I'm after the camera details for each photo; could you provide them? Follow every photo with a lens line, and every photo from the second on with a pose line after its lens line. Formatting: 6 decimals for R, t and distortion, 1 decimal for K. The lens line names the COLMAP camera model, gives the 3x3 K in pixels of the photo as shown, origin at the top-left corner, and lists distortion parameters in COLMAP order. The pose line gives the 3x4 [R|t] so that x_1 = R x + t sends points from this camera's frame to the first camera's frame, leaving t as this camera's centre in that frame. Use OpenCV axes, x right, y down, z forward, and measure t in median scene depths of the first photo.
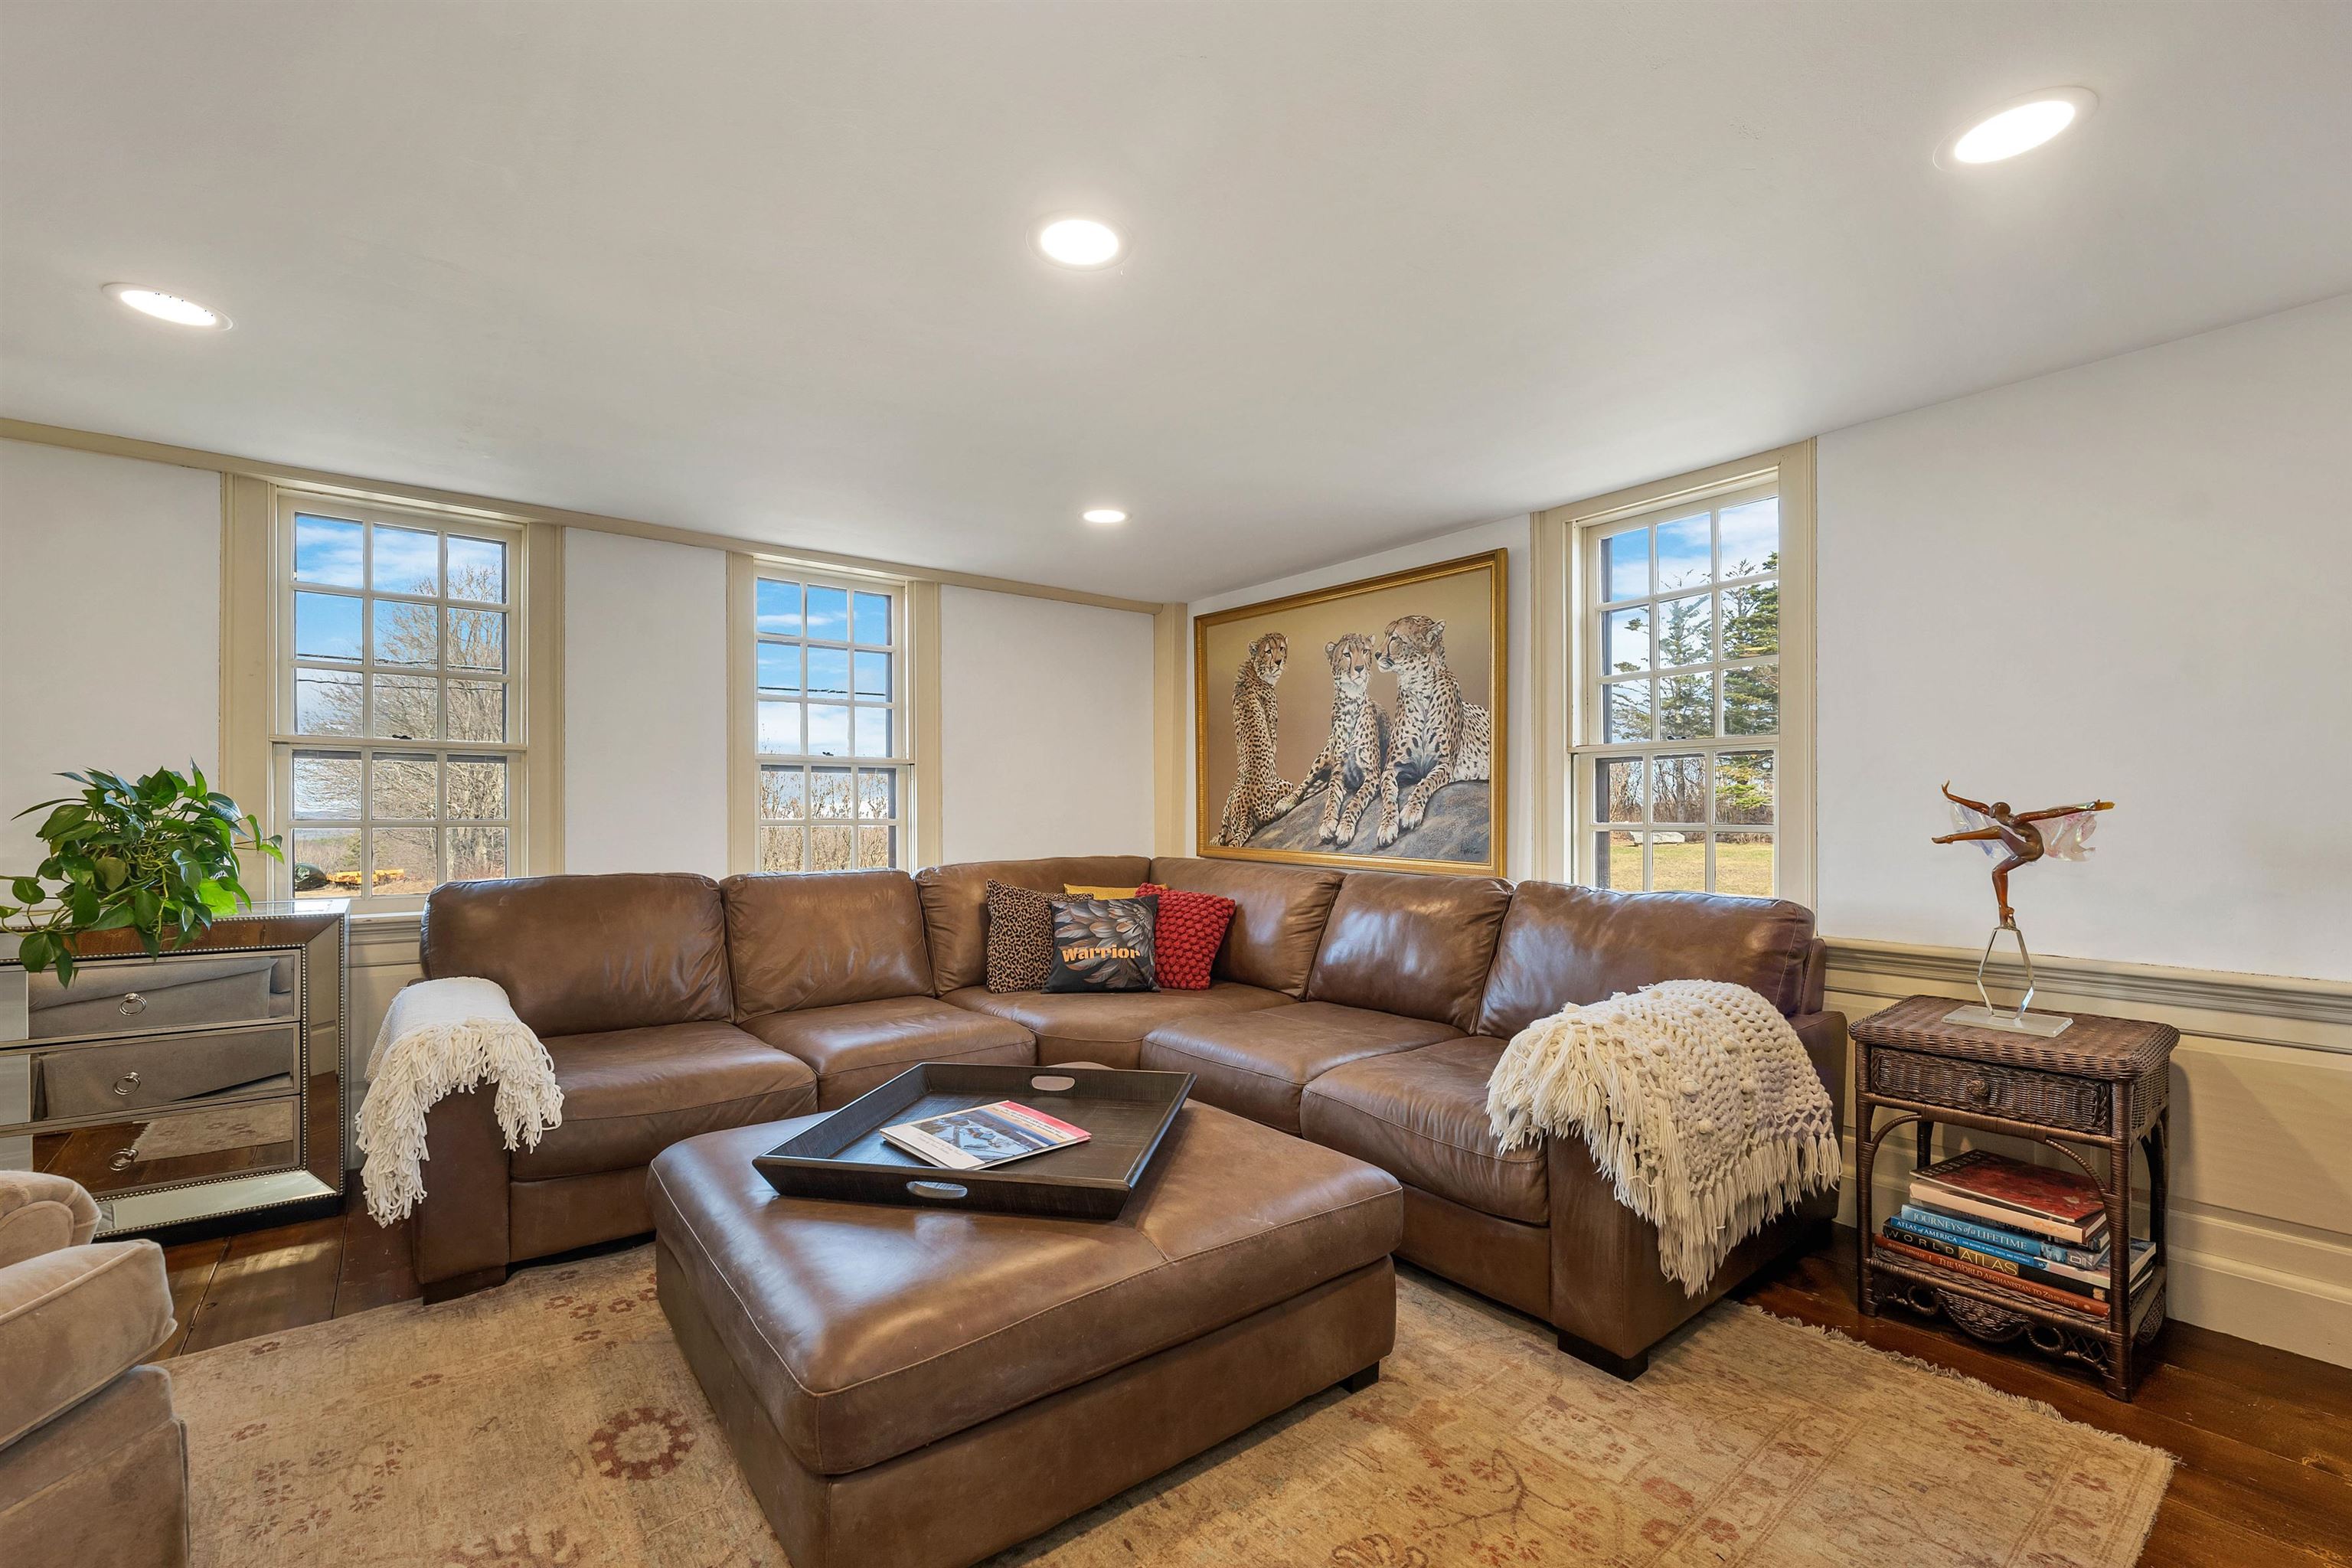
lens RADIAL K [[994.3, 0, 1172.4], [0, 994.3, 816.2], [0, 0, 1]] dist [0.002992, 0.000078]
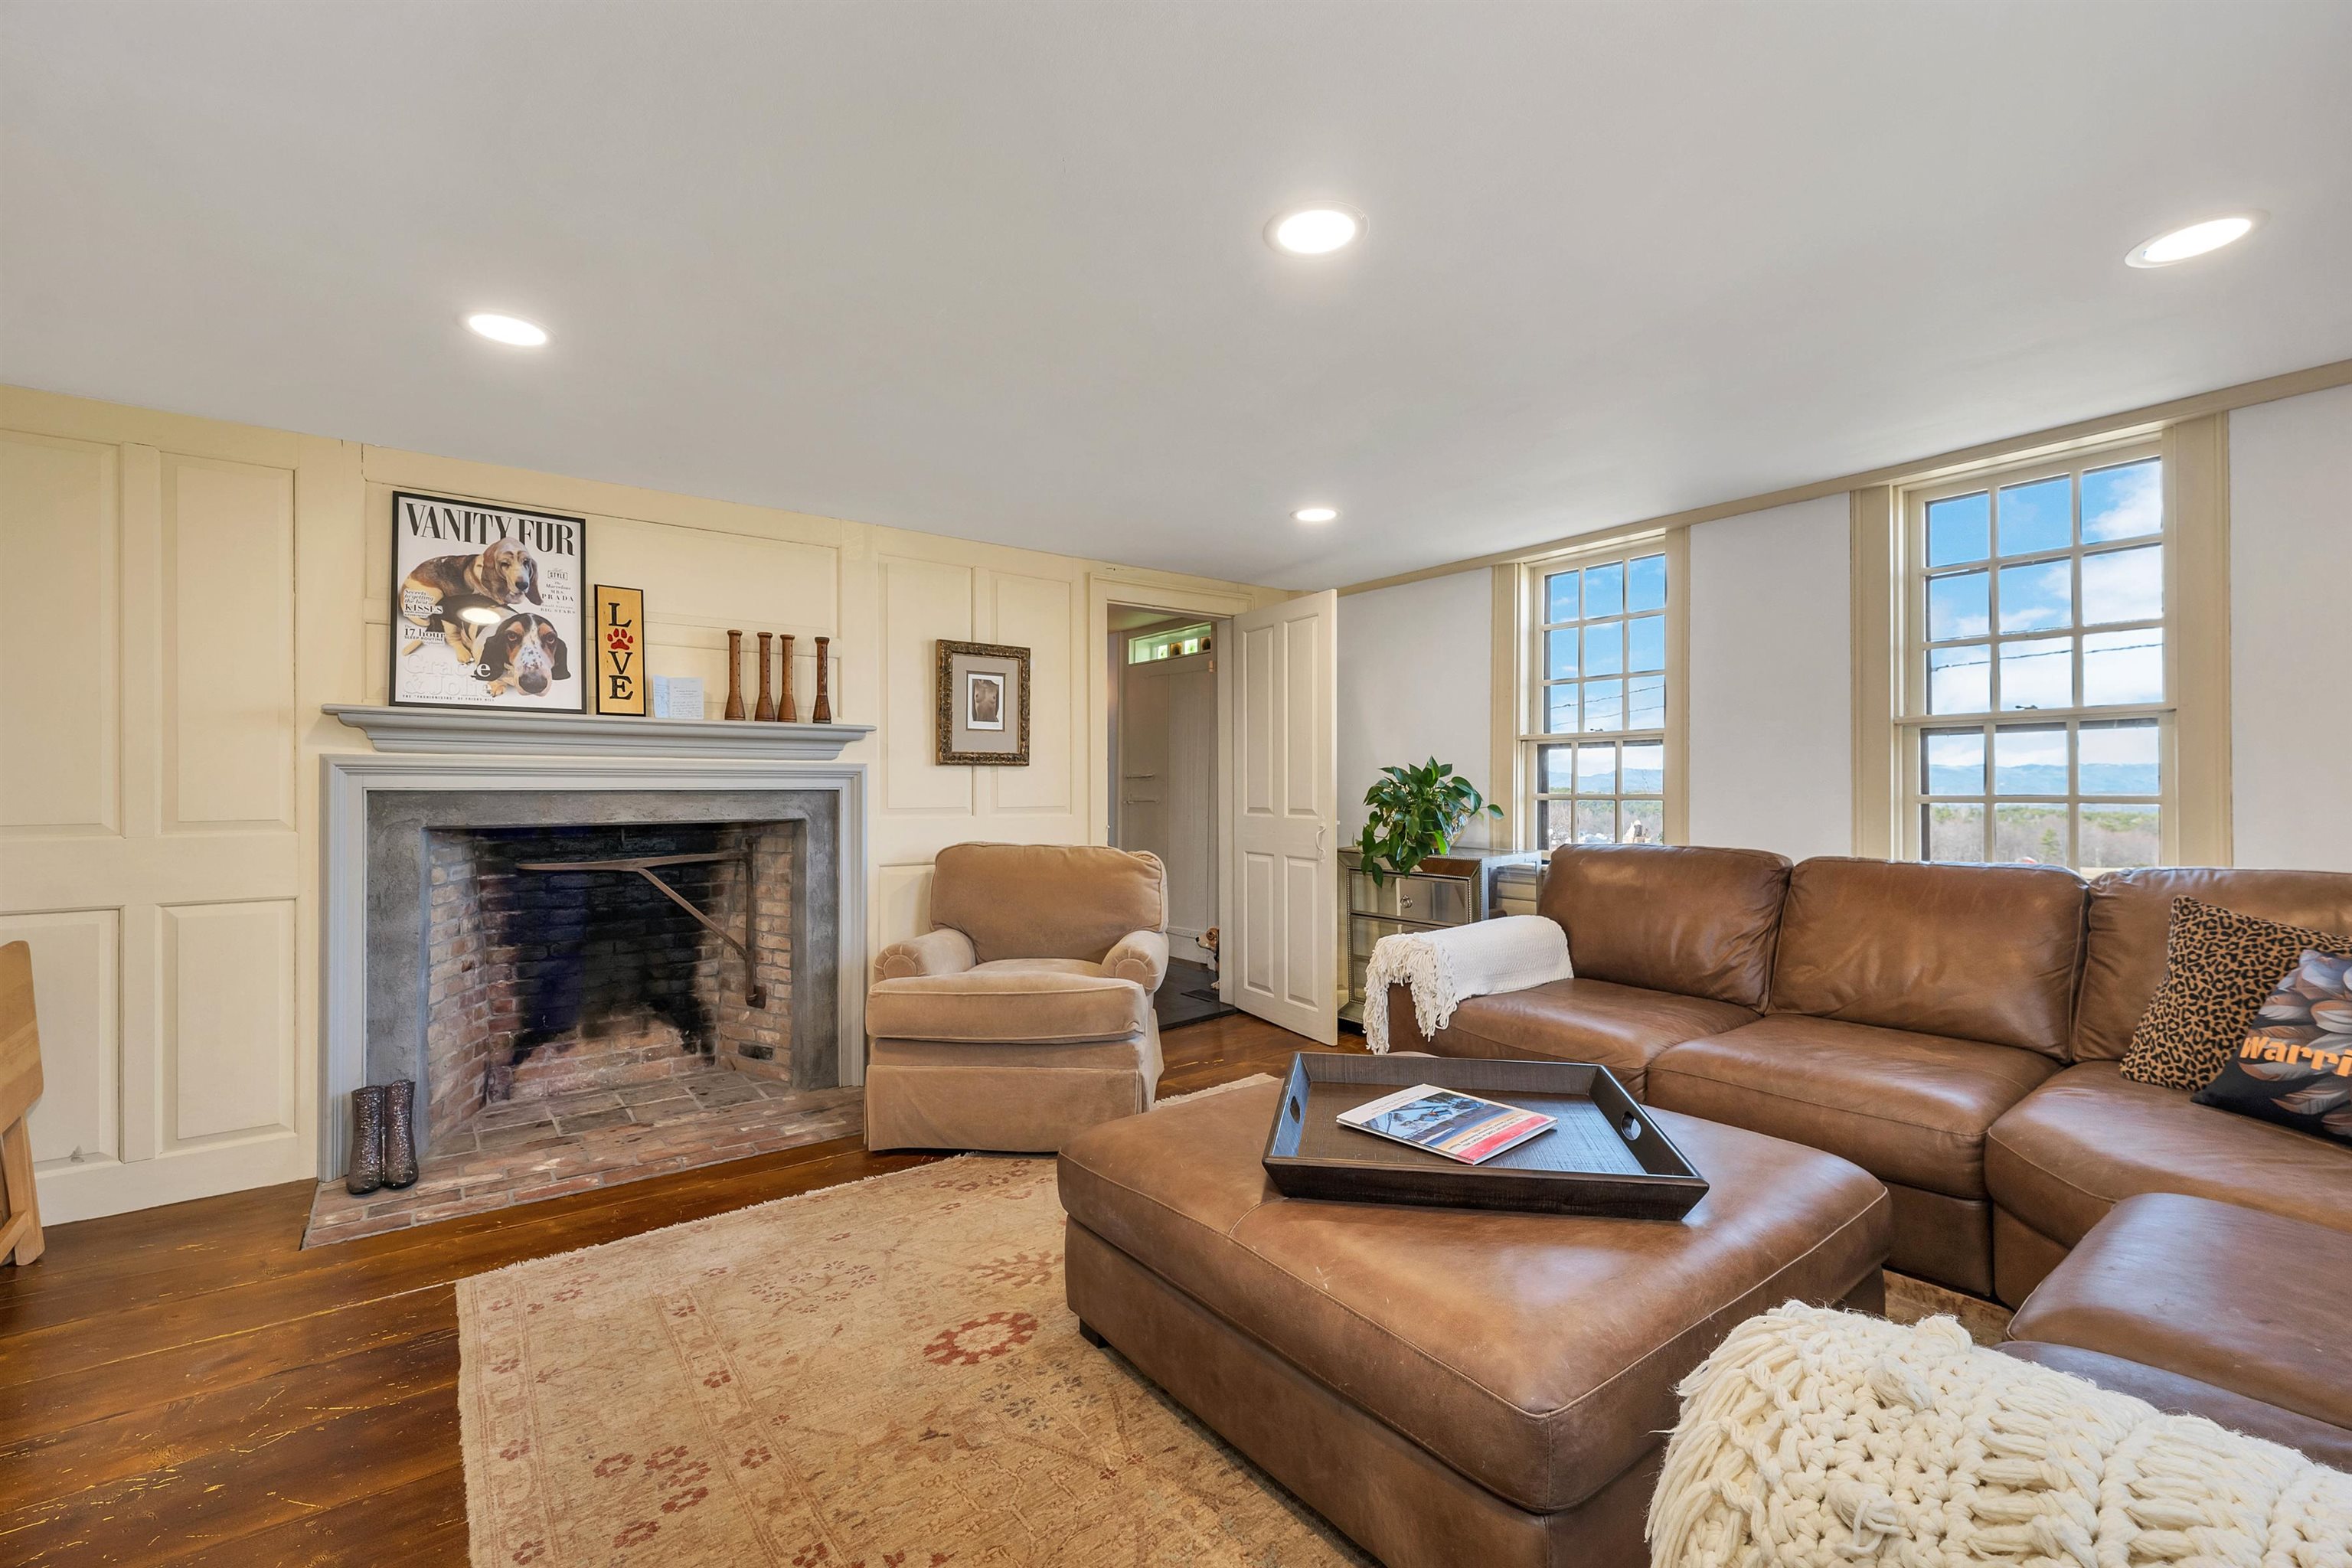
lens RADIAL K [[994.3, 0, 1171.3], [0, 994.3, 777.0], [0, 0, 1]] dist [0.002992, 0.000078]
pose [[0.025124, -0.008231, -0.999650, 0.331087], [-0.000903, 0.999966, -0.008256, -0.003110], [0.999684, 0.001110, 0.025116, 0.300848]]
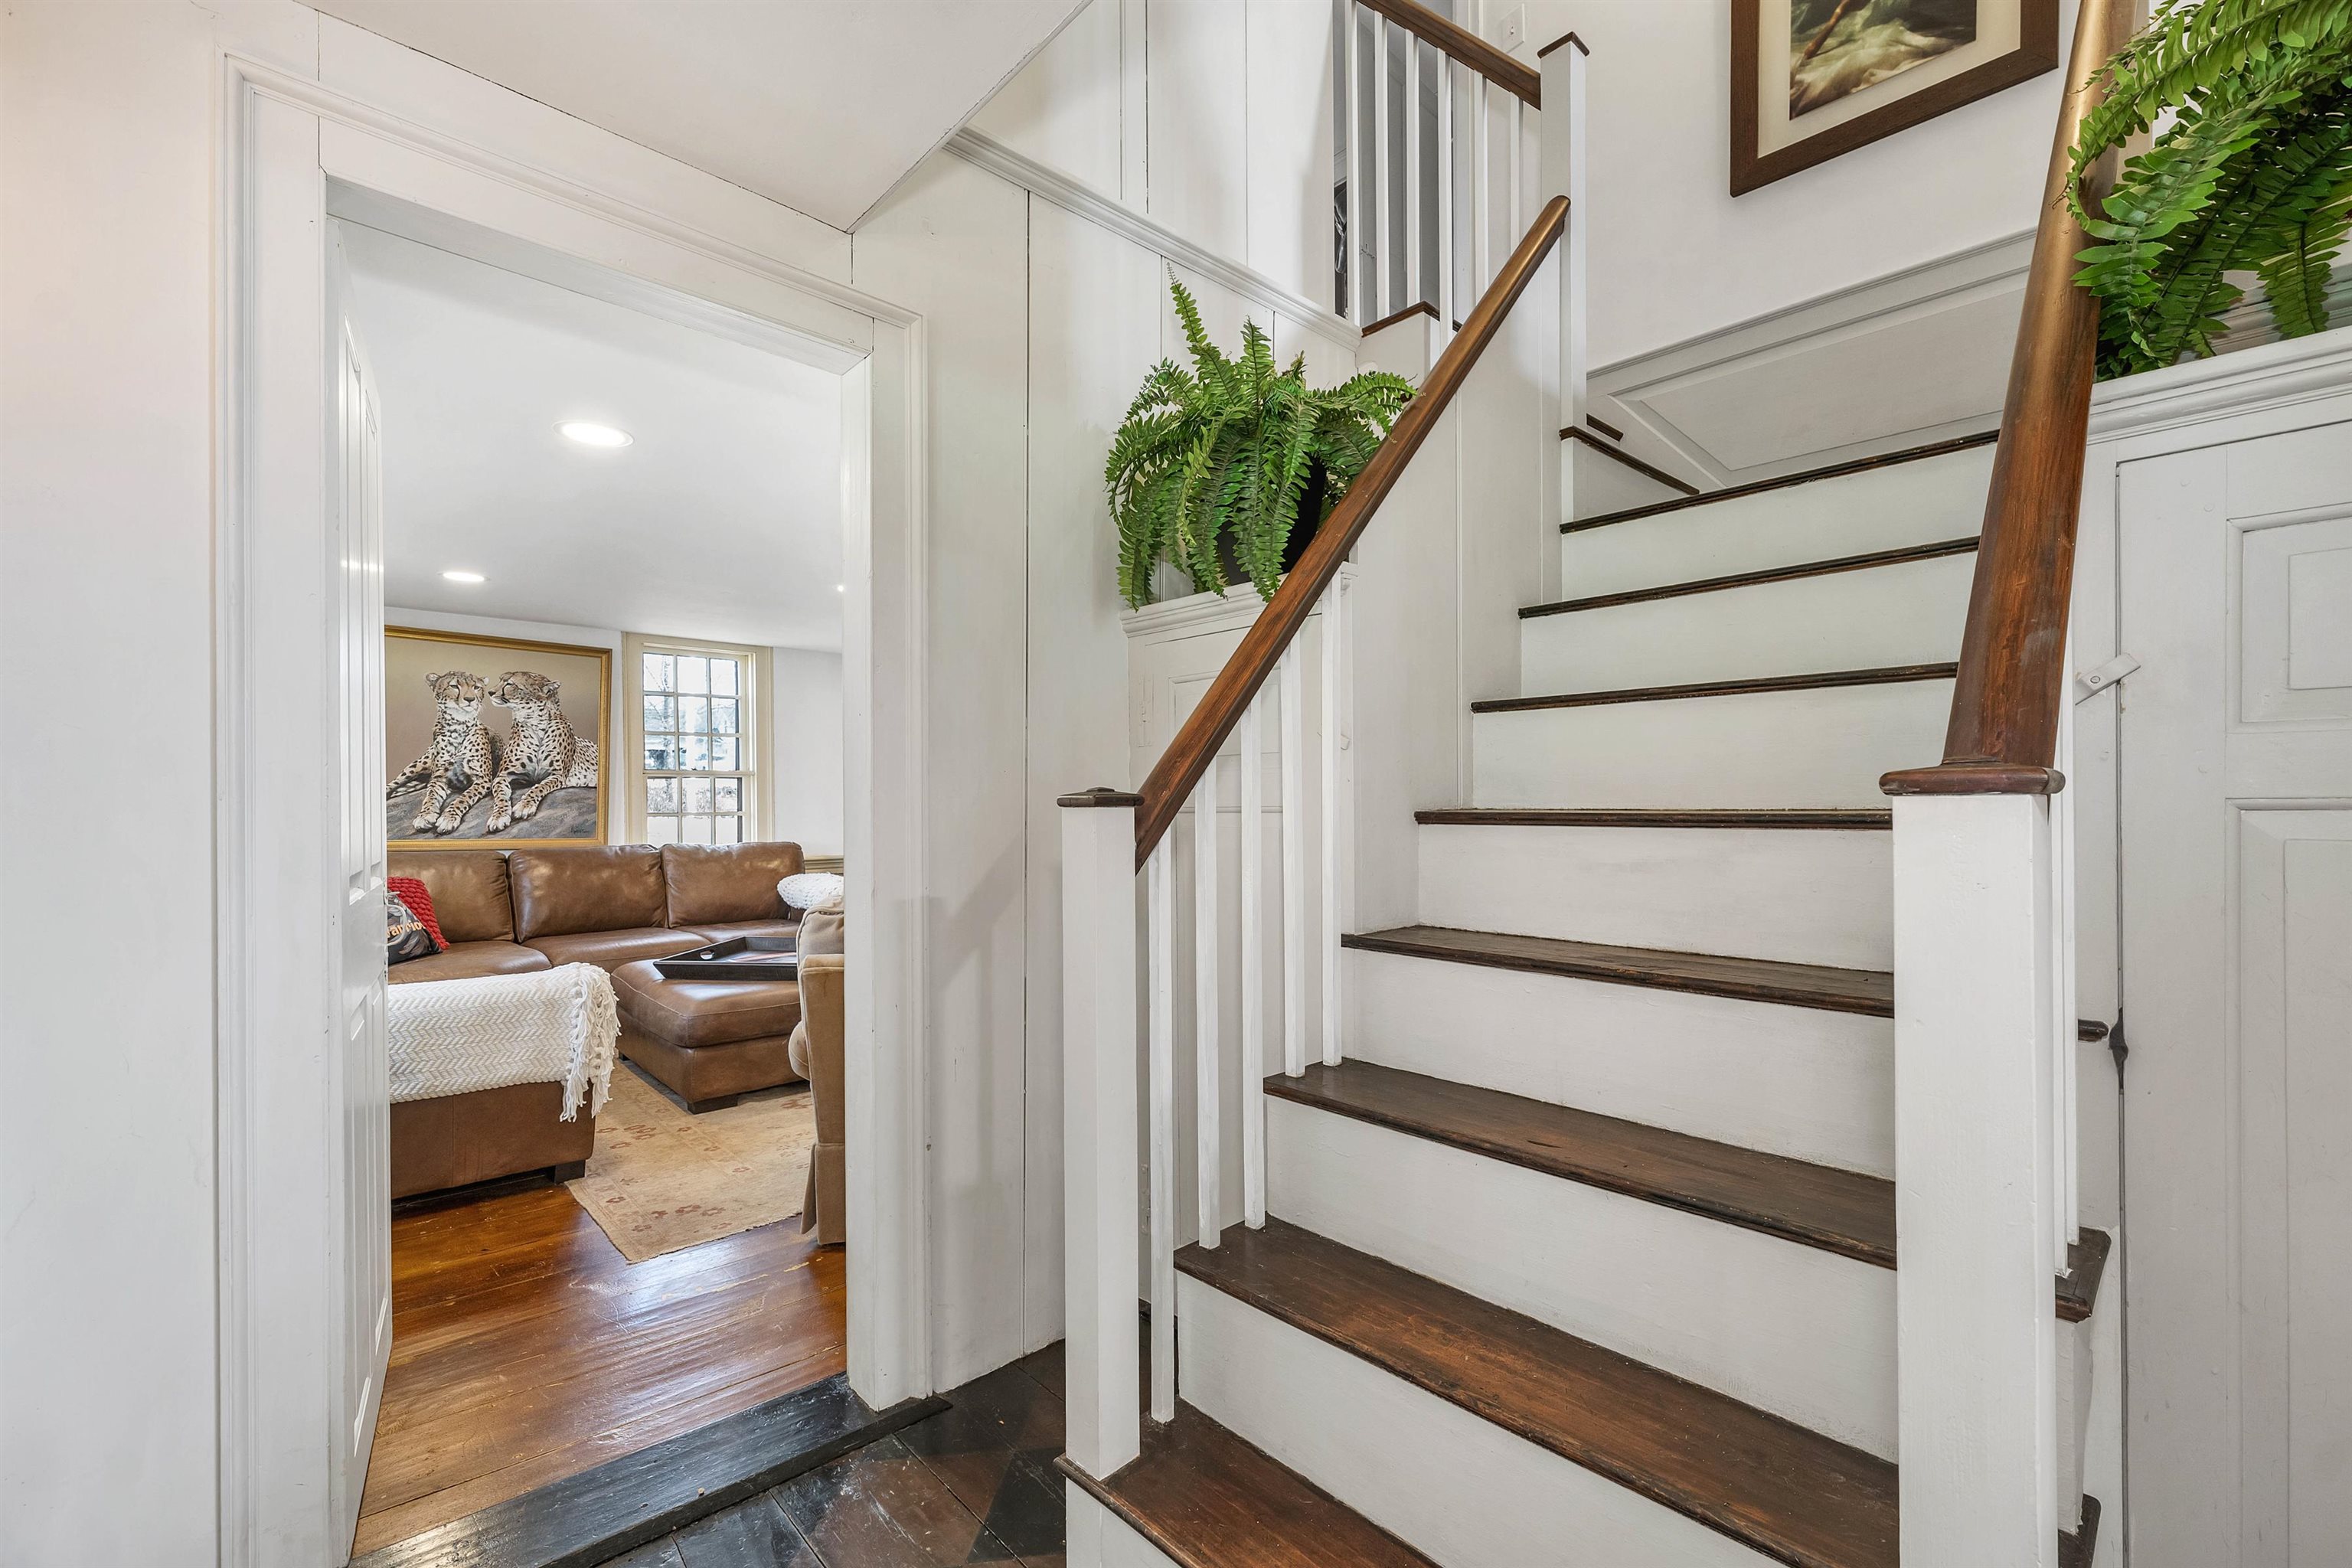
lens RADIAL K [[994.3, 0, 1174.8], [0, 994.3, 797.6], [0, 0, 1]] dist [0.002992, 0.000078]
pose [[-0.083152, 0.000214, 0.996537, -1.298752], [0.002652, 0.999996, 0.000007, -0.015469], [-0.996533, 0.002643, -0.083152, 0.181171]]
